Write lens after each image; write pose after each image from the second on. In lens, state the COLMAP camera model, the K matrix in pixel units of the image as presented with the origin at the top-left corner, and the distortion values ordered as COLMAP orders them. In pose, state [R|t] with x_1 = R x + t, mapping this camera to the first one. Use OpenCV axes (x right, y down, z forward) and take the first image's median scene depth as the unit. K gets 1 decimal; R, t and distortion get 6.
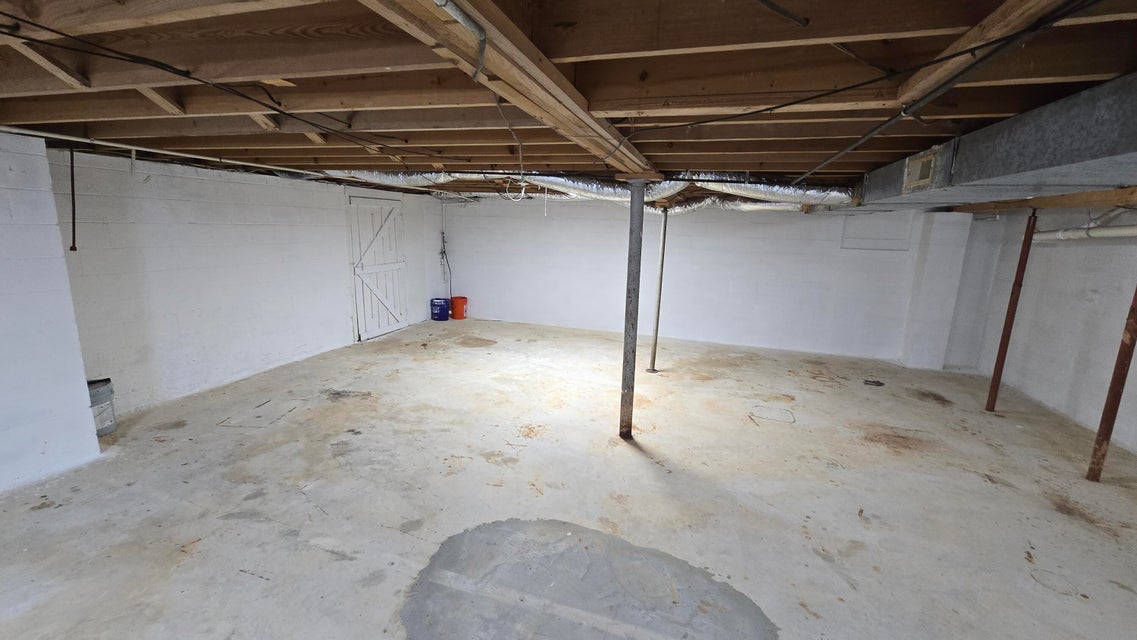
lens RADIAL K [[466.8, 0, 569.1], [0, 466.8, 321.9], [0, 0, 1]] dist [-0.004640, 0.000041]
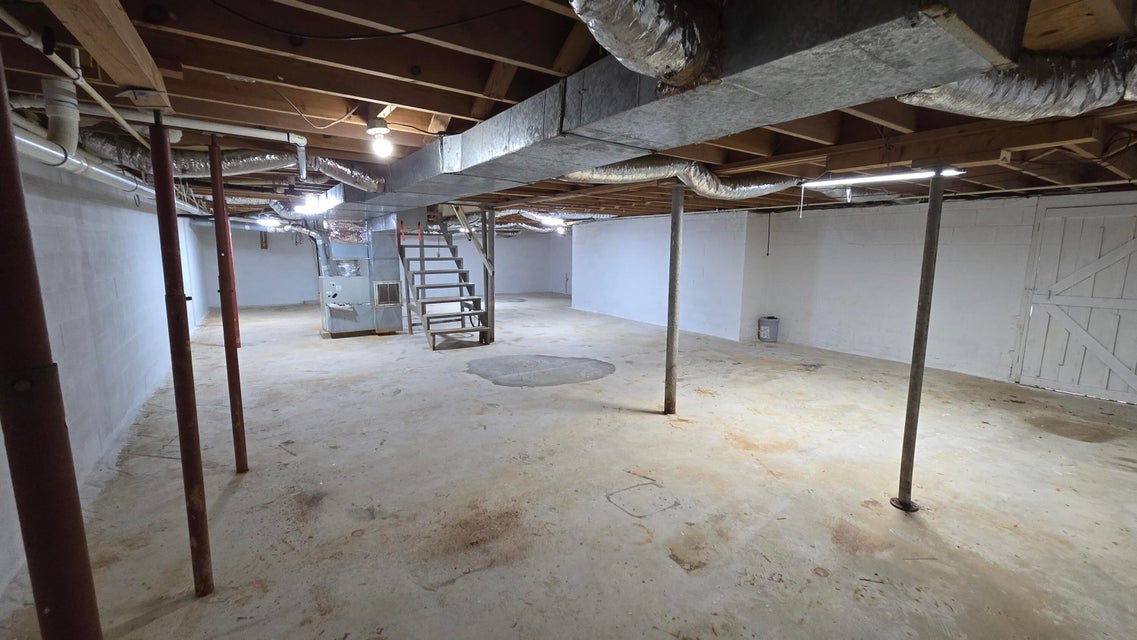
lens RADIAL K [[466.8, 0, 567.1], [0, 466.8, 318.8], [0, 0, 1]] dist [-0.004640, 0.000041]
pose [[-0.632540, 0.075440, -0.770845, 1.035905], [-0.187906, 0.950564, 0.247221, -0.183017], [0.751388, 0.301224, -0.587095, 1.303415]]
